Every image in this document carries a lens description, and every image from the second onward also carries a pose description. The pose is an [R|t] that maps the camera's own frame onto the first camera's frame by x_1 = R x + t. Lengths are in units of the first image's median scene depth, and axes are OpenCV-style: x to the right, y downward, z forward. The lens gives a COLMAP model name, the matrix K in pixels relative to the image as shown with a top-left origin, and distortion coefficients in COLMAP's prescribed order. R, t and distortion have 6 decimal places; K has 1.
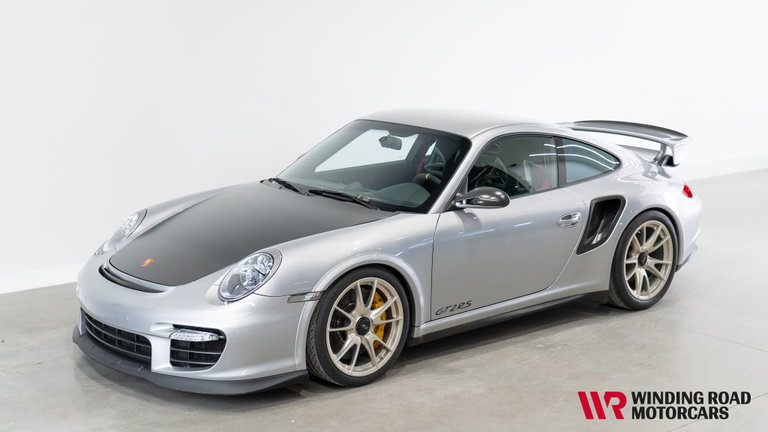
lens RADIAL K [[1137.5, 0, 387.8], [0, 1137.5, 217.2], [0, 0, 1]] dist [0.040764, 0.000000]
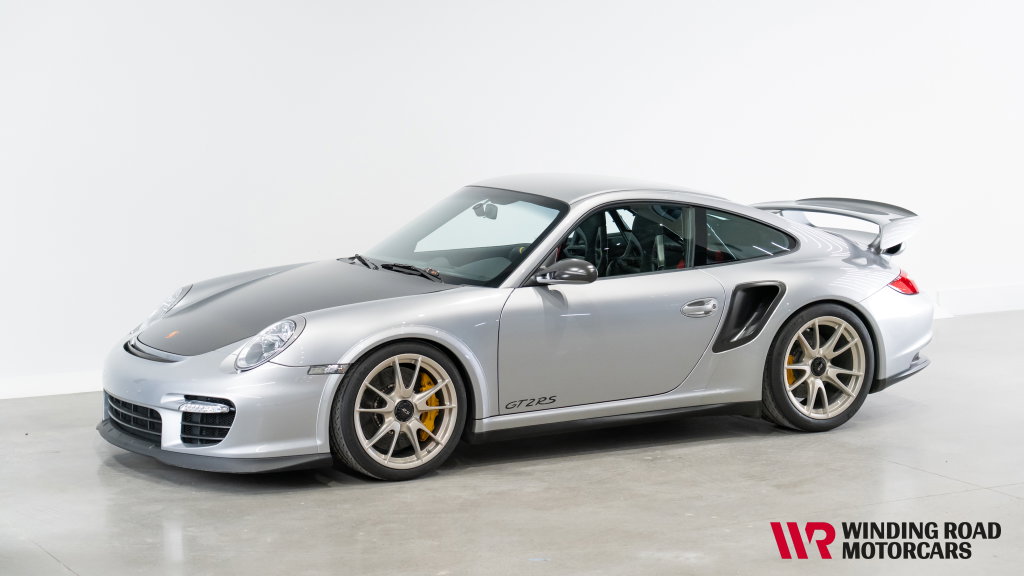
lens RADIAL K [[2124.5, 0, 510.8], [0, 2124.5, 286.2], [0, 0, 1]] dist [0.032701, 0.000000]
pose [[0.982947, 0.013898, -0.183364, 0.328202], [-0.027535, 0.997022, -0.072038, 0.107361], [0.181816, 0.075859, 0.980402, -0.536025]]
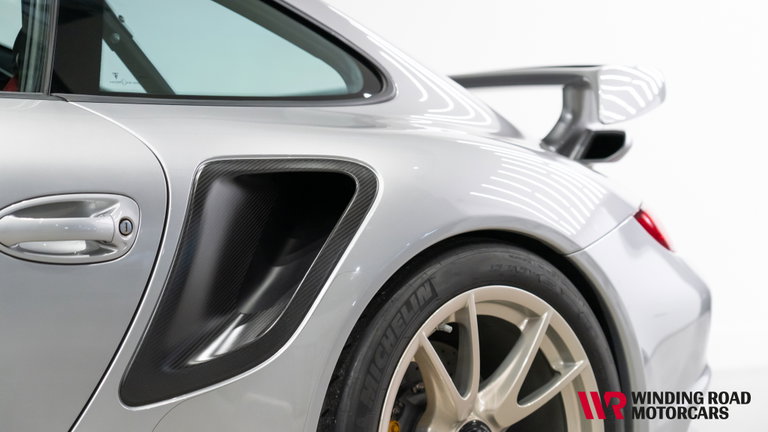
lens RADIAL K [[1593.4, 0, 386.1], [0, 1593.4, 216.2], [0, 0, 1]] dist [0.032701, 0.000000]
pose [[0.998358, -0.002541, 0.057230, 0.216736], [0.013979, 0.979622, -0.200364, 0.063738], [-0.055554, 0.200835, 0.978048, 0.773749]]
